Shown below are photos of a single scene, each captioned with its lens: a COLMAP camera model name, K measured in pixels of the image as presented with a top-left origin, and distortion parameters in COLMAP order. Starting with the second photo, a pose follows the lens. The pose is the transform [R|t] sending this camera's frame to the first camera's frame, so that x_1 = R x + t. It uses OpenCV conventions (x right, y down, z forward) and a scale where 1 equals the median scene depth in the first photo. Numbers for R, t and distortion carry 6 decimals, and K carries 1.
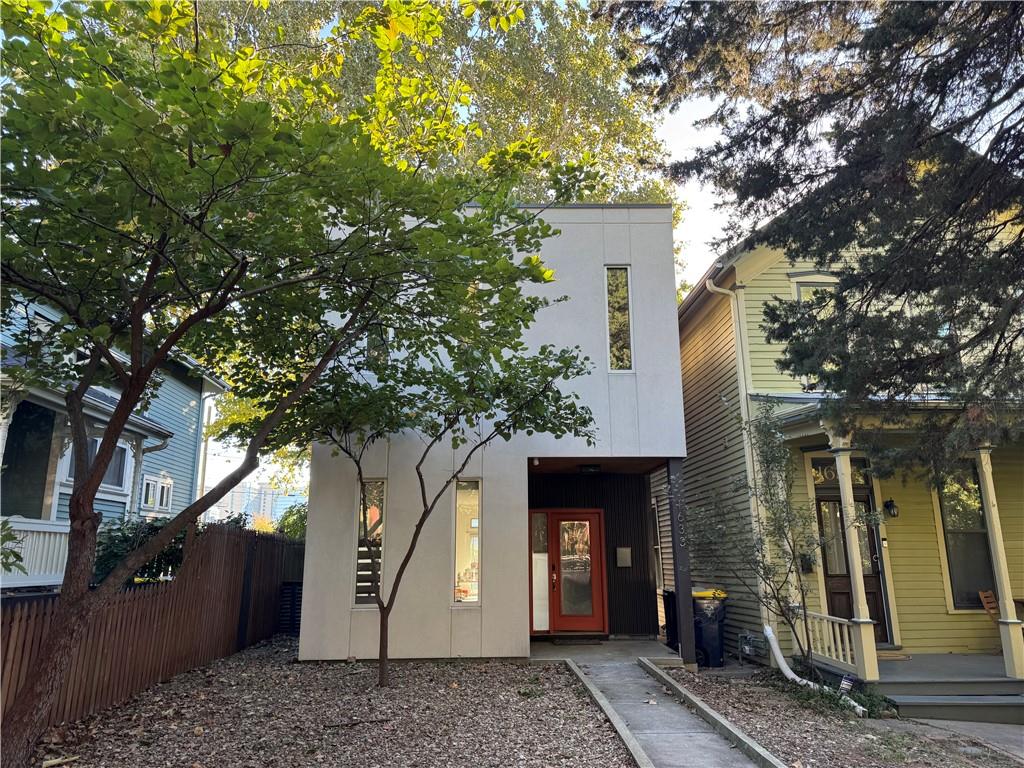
lens RADIAL K [[754.4, 0, 512.0], [0, 754.4, 384.0], [0, 0, 1]] dist [0.063695, -0.000414]
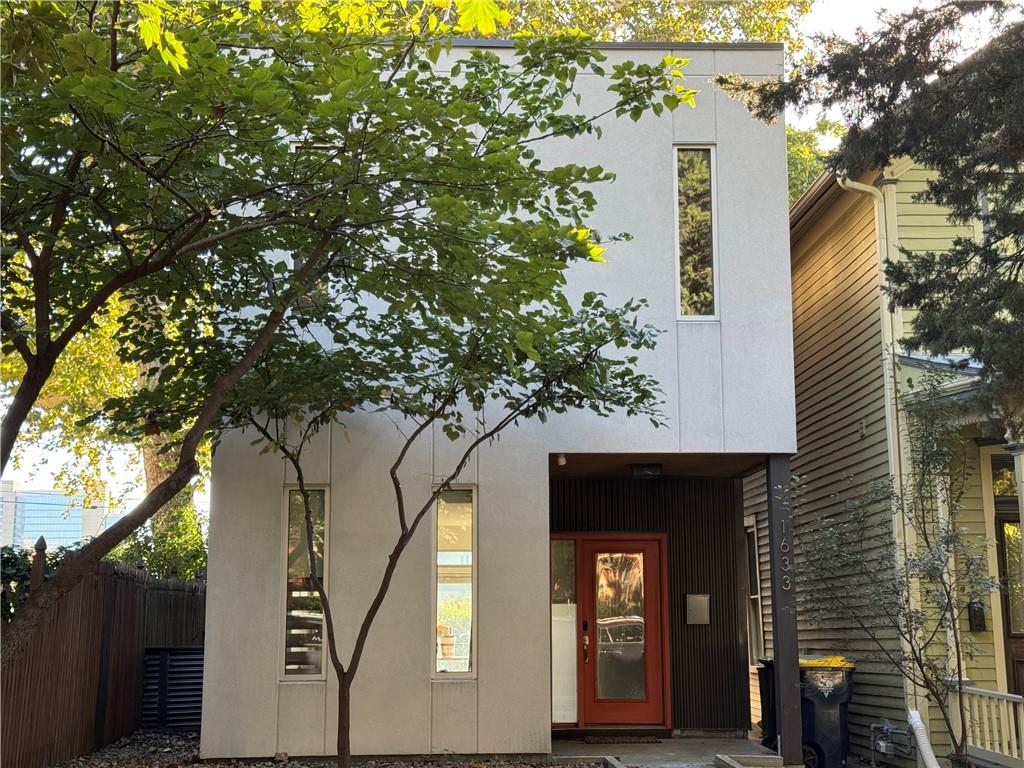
lens RADIAL K [[1457.8, 0, 512.0], [0, 1457.8, 384.0], [0, 0, 1]] dist [-0.197364, 2.206130]
pose [[0.999885, 0.006453, 0.013747, -0.027552], [-0.007266, 0.998177, 0.059914, -0.033613], [-0.013335, -0.060007, 0.998109, -0.216987]]
